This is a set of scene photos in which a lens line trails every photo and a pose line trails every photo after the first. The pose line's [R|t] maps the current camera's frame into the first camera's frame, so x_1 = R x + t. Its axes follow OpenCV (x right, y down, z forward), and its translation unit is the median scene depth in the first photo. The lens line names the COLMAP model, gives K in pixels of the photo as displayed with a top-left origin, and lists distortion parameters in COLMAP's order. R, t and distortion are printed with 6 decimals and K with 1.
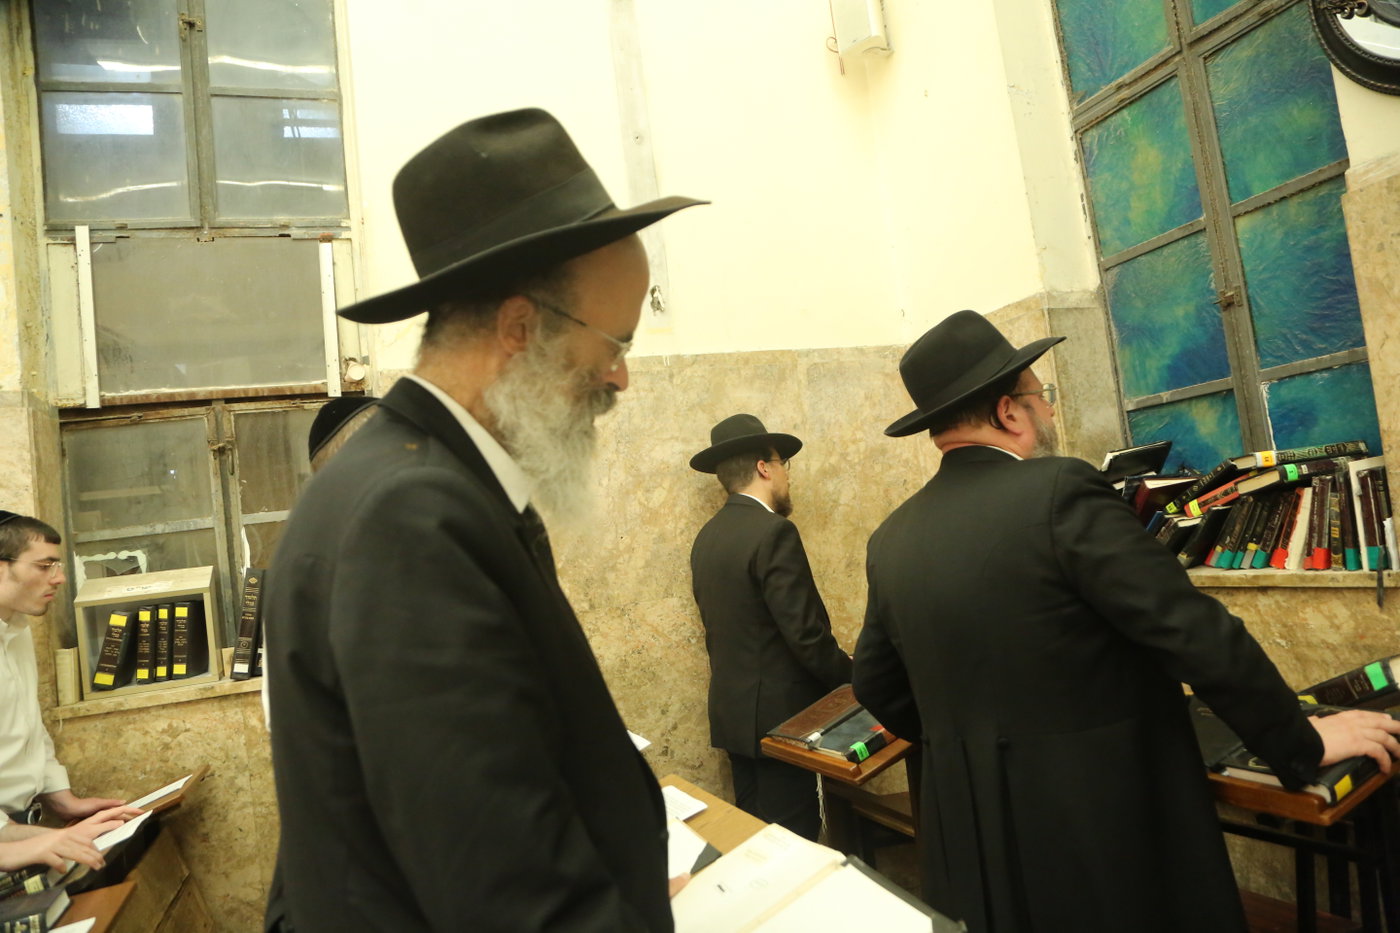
lens RADIAL K [[924.3, 0, 700.0], [0, 924.3, 466.5], [0, 0, 1]] dist [-0.116246, 0.071768]
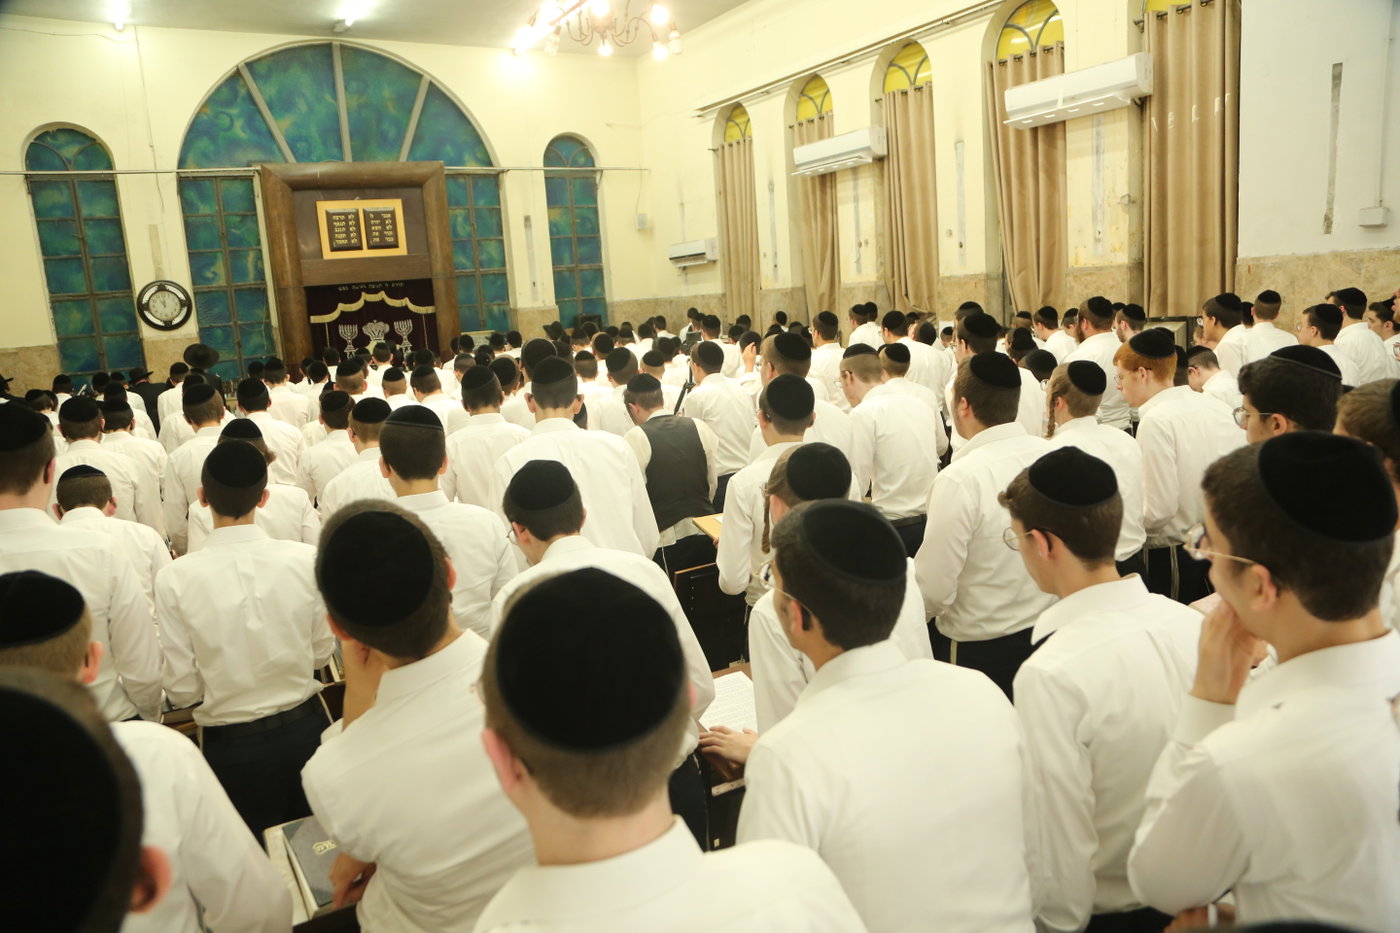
lens RADIAL K [[924.3, 0, 700.0], [0, 924.3, 466.5], [0, 0, 1]] dist [-0.116246, 0.071768]
pose [[-0.174405, -0.034082, 0.984084, -4.060284], [0.031174, 0.998709, 0.040114, 0.277211], [-0.984180, 0.037674, -0.173118, -1.099786]]
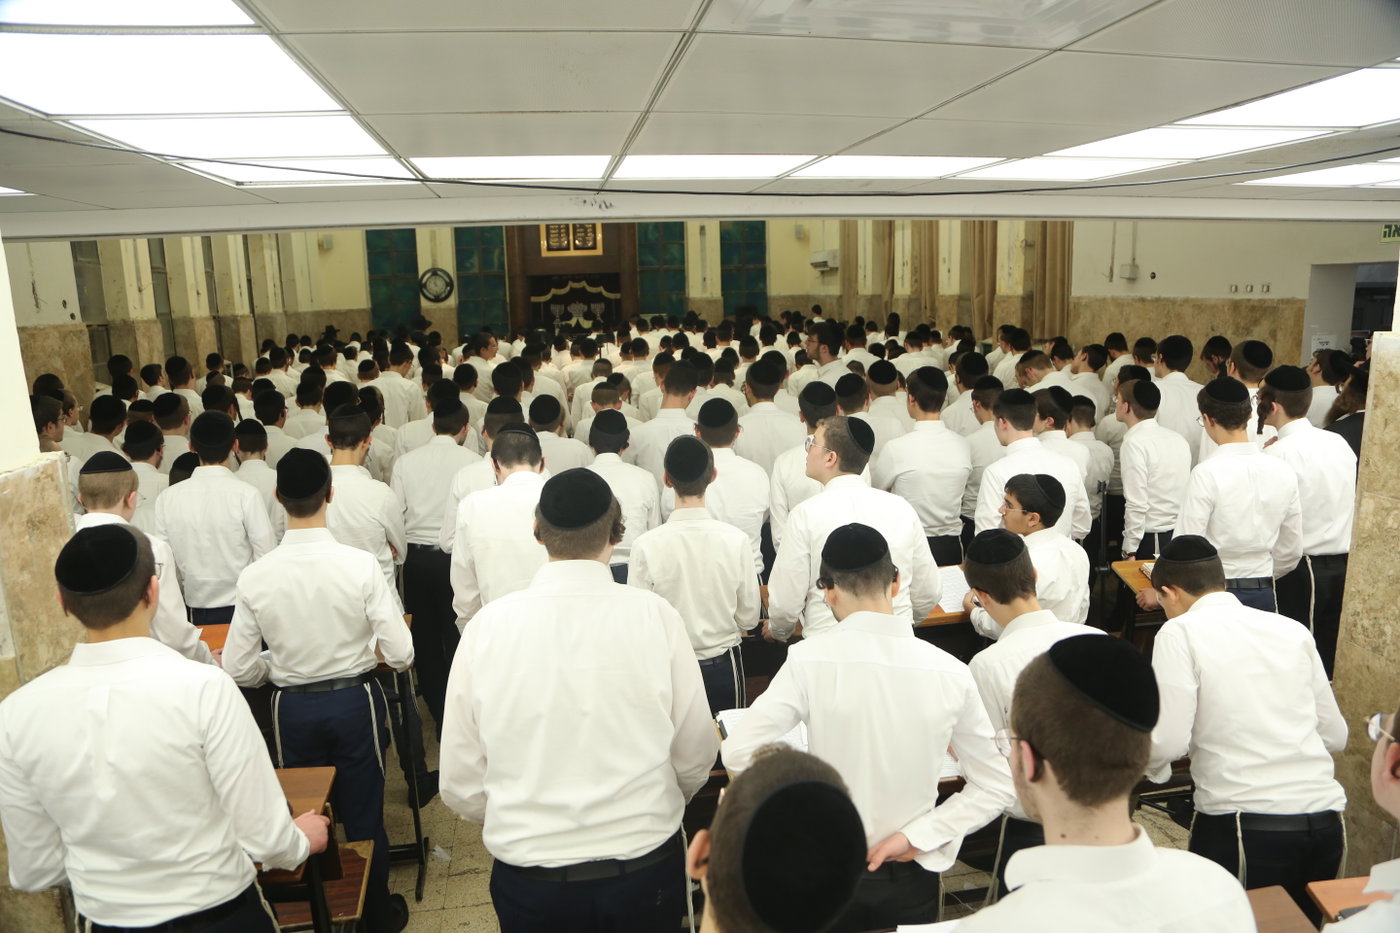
lens RADIAL K [[924.3, 0, 700.0], [0, 924.3, 466.5], [0, 0, 1]] dist [-0.116246, 0.071768]
pose [[0.207747, -0.058838, 0.976411, -5.335339], [-0.062184, 0.995376, 0.073211, 0.284338], [-0.976204, -0.075927, 0.203128, -2.550909]]
